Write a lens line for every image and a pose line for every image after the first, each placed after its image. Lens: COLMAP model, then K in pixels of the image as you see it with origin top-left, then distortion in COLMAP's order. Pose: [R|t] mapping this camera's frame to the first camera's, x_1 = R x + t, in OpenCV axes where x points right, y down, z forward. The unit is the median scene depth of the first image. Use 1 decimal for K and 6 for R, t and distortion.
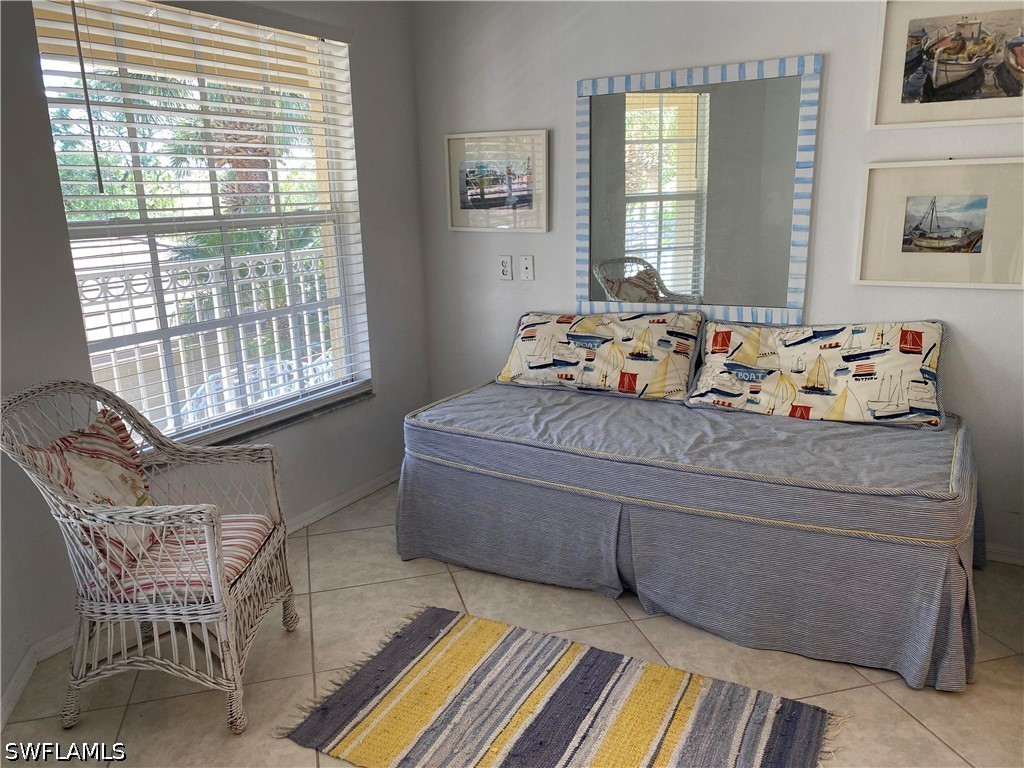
lens RADIAL K [[768.7, 0, 506.6], [0, 768.7, 400.5], [0, 0, 1]] dist [0.032795, -0.044774]
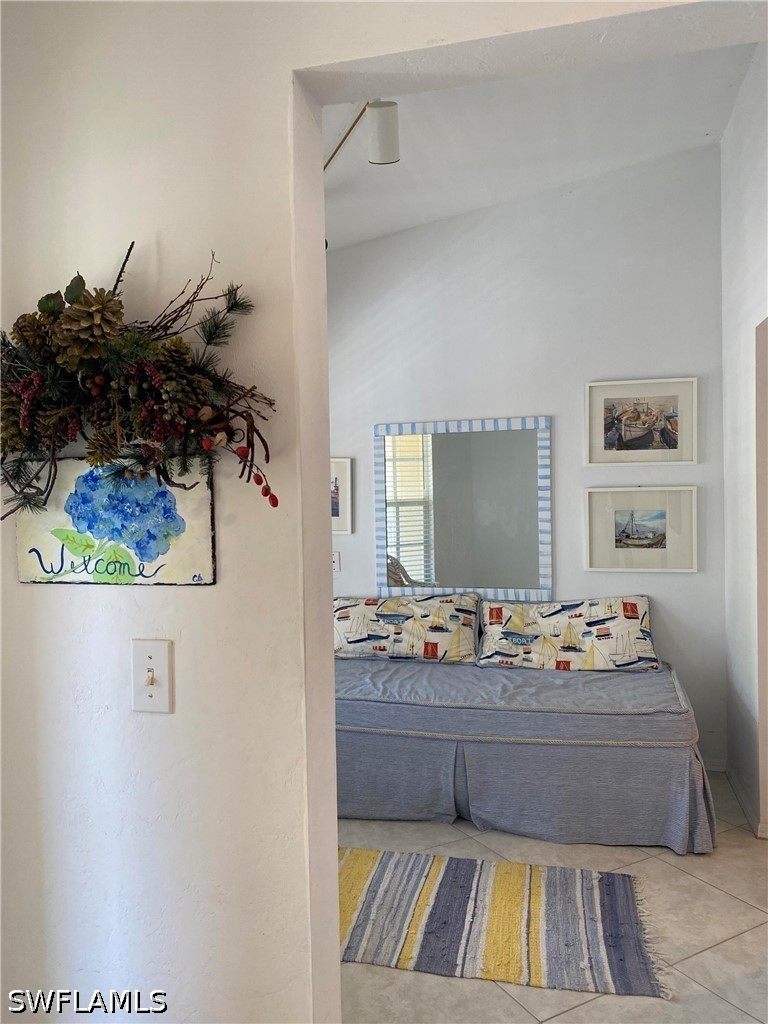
lens RADIAL K [[768.7, 0, 383.7], [0, 768.7, 505.3], [0, 0, 1]] dist [0.032795, -0.044774]
pose [[0.966708, 0.005136, 0.255832, -0.289620], [0.056269, 0.971059, -0.232117, 0.041249], [-0.249620, 0.238785, 0.938441, -0.271884]]
